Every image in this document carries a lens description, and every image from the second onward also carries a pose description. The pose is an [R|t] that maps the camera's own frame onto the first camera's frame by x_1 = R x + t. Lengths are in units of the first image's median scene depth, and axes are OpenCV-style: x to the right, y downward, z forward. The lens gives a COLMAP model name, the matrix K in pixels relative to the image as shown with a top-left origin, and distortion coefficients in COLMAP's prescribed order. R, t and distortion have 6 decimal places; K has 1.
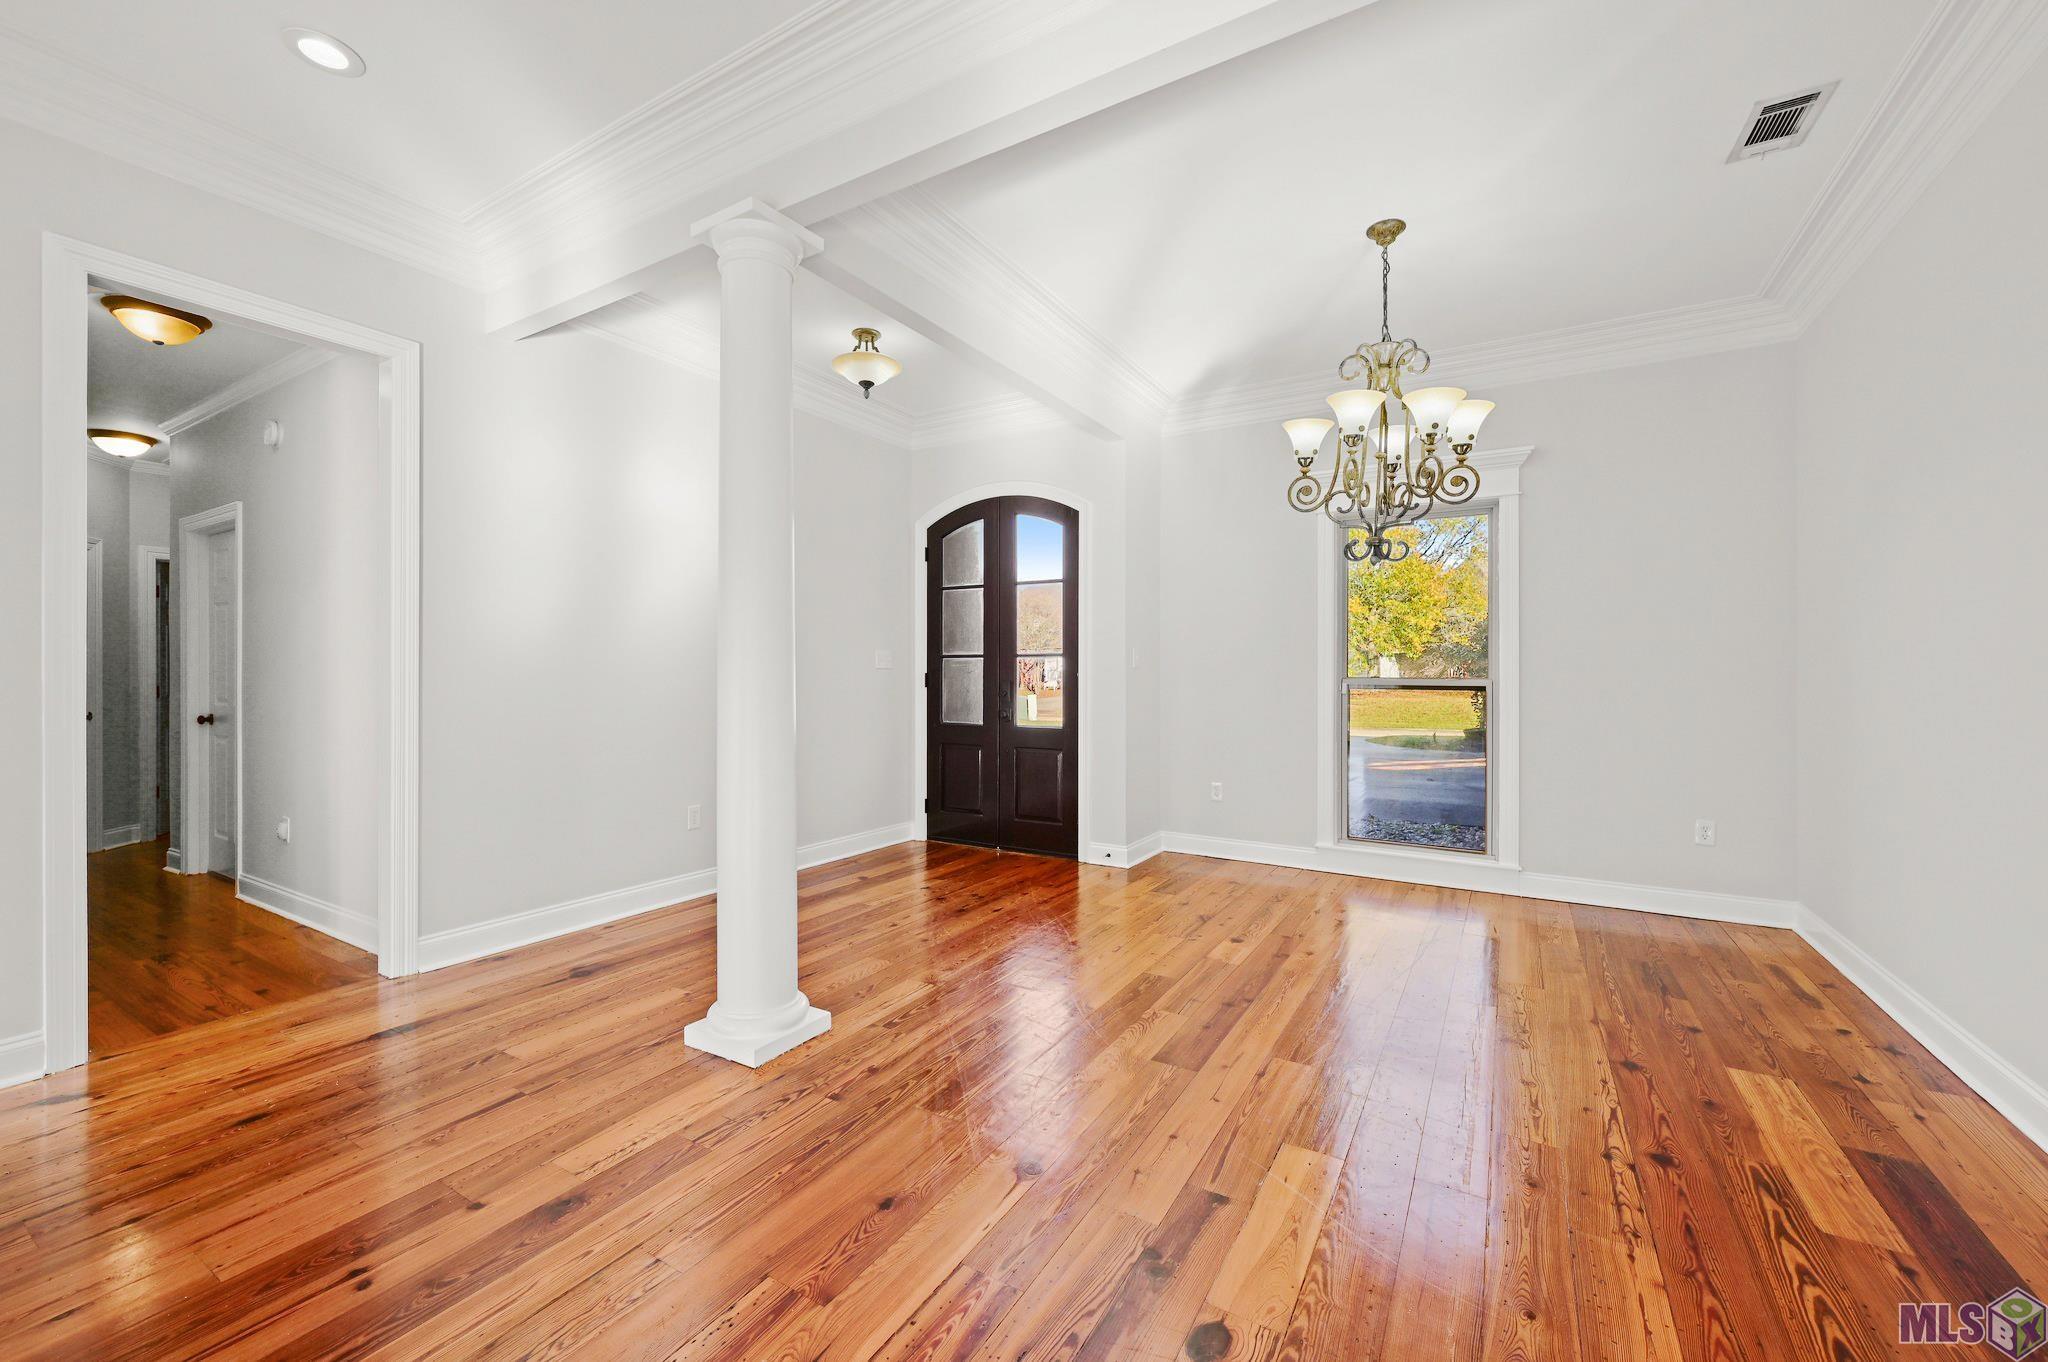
lens RADIAL K [[823.4, 0, 1012.9], [0, 823.4, 679.3], [0, 0, 1]] dist [0.000373, 0.000145]
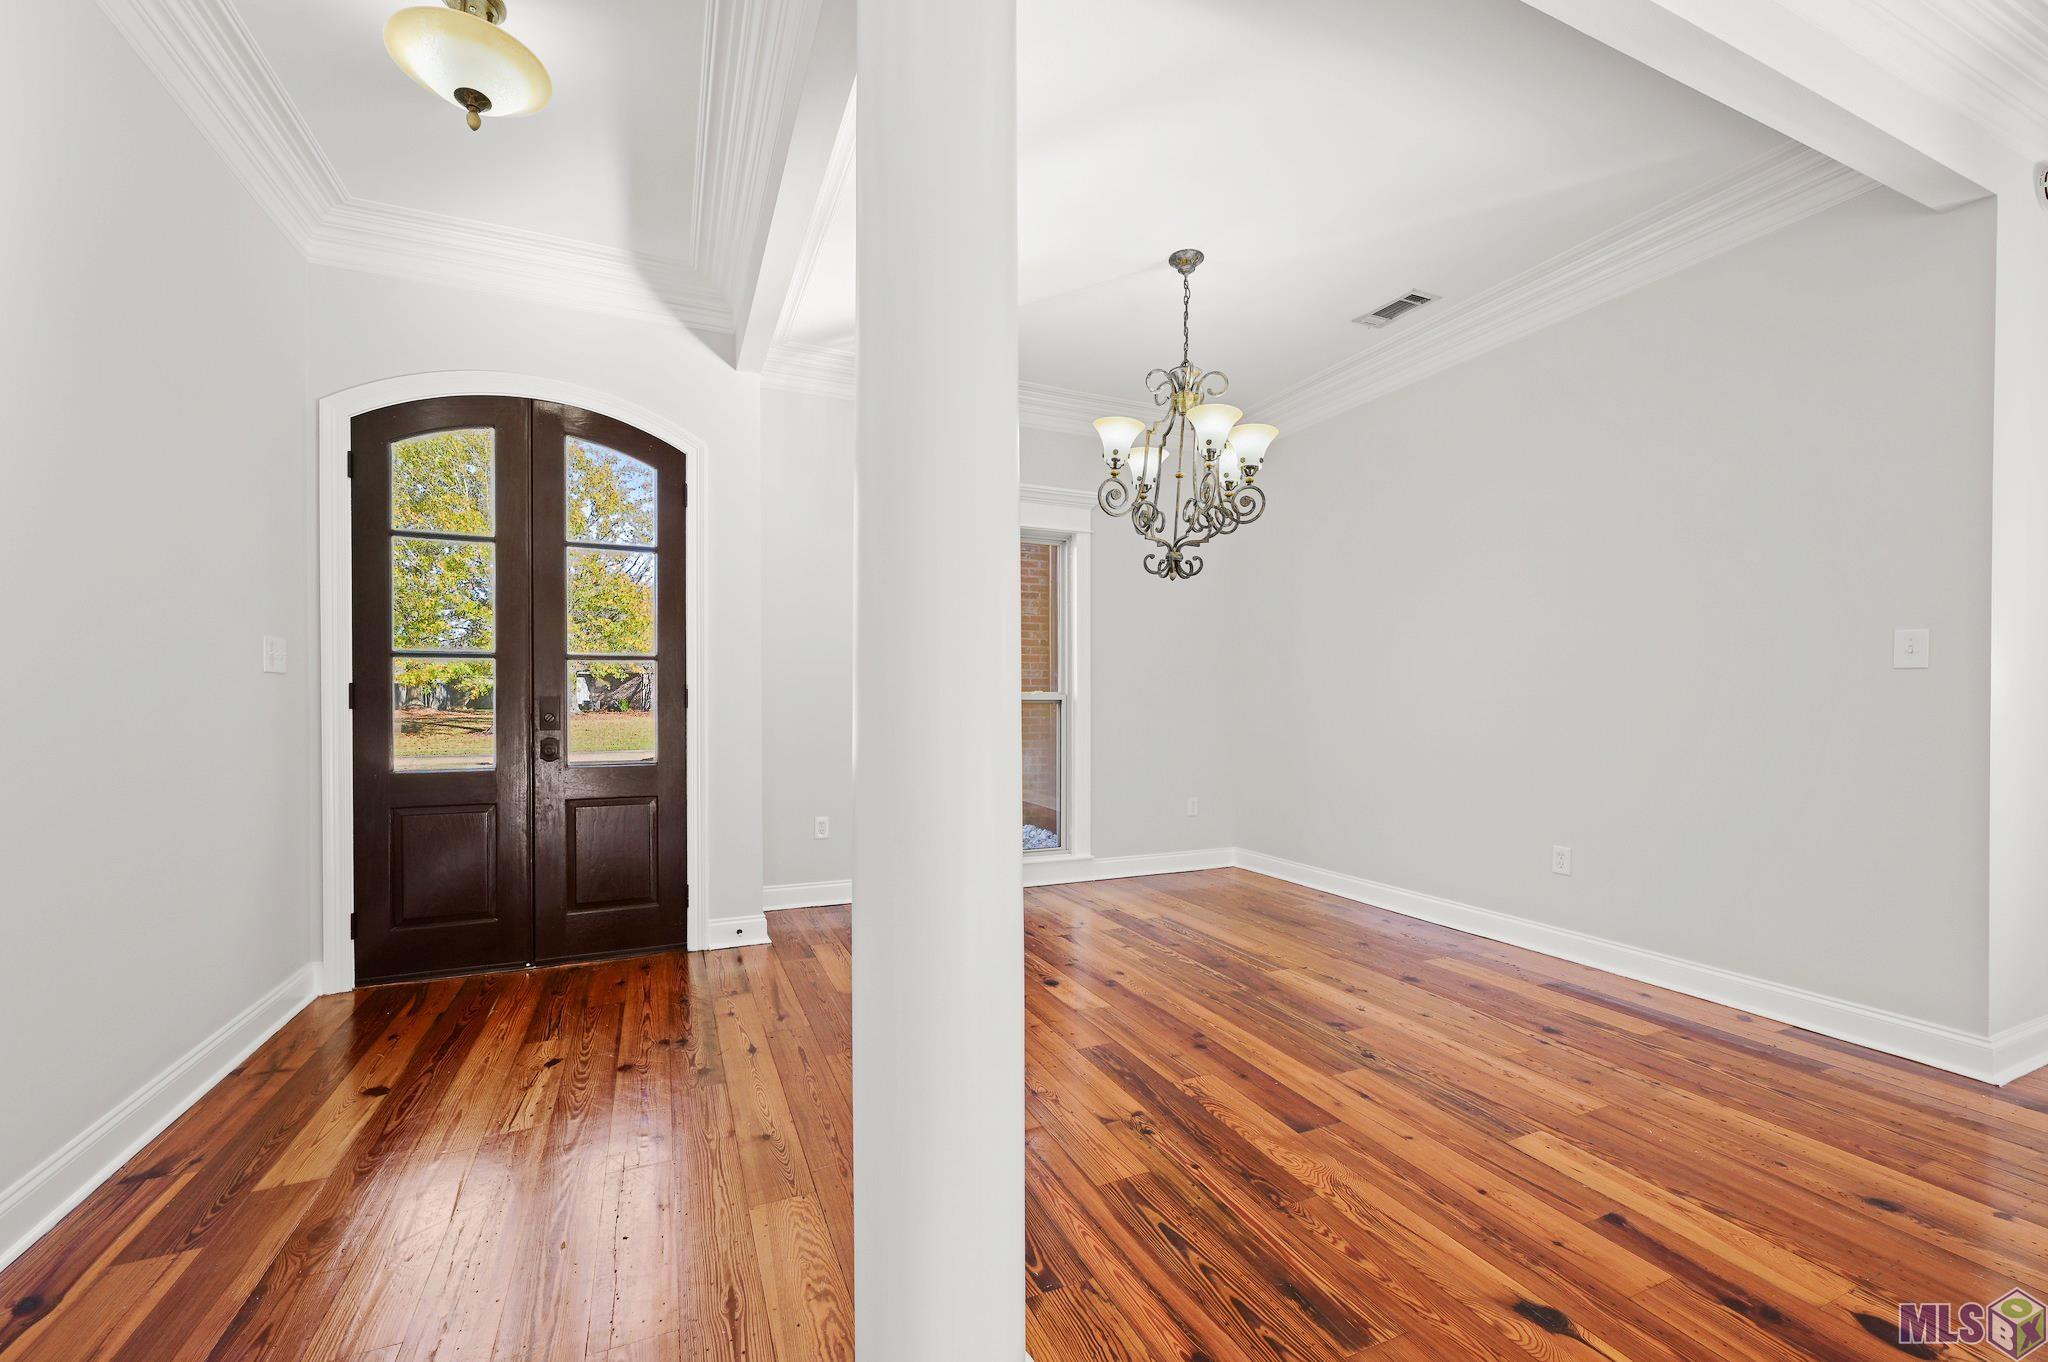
lens RADIAL K [[816.2, 0, 1020.6], [0, 816.2, 711.2], [0, 0, 1]] dist [0.000865, -0.000037]
pose [[0.572968, -0.015458, 0.819432, -0.495928], [0.005640, 0.999873, 0.014918, 0.008644], [-0.819558, -0.003926, 0.572982, 0.548789]]
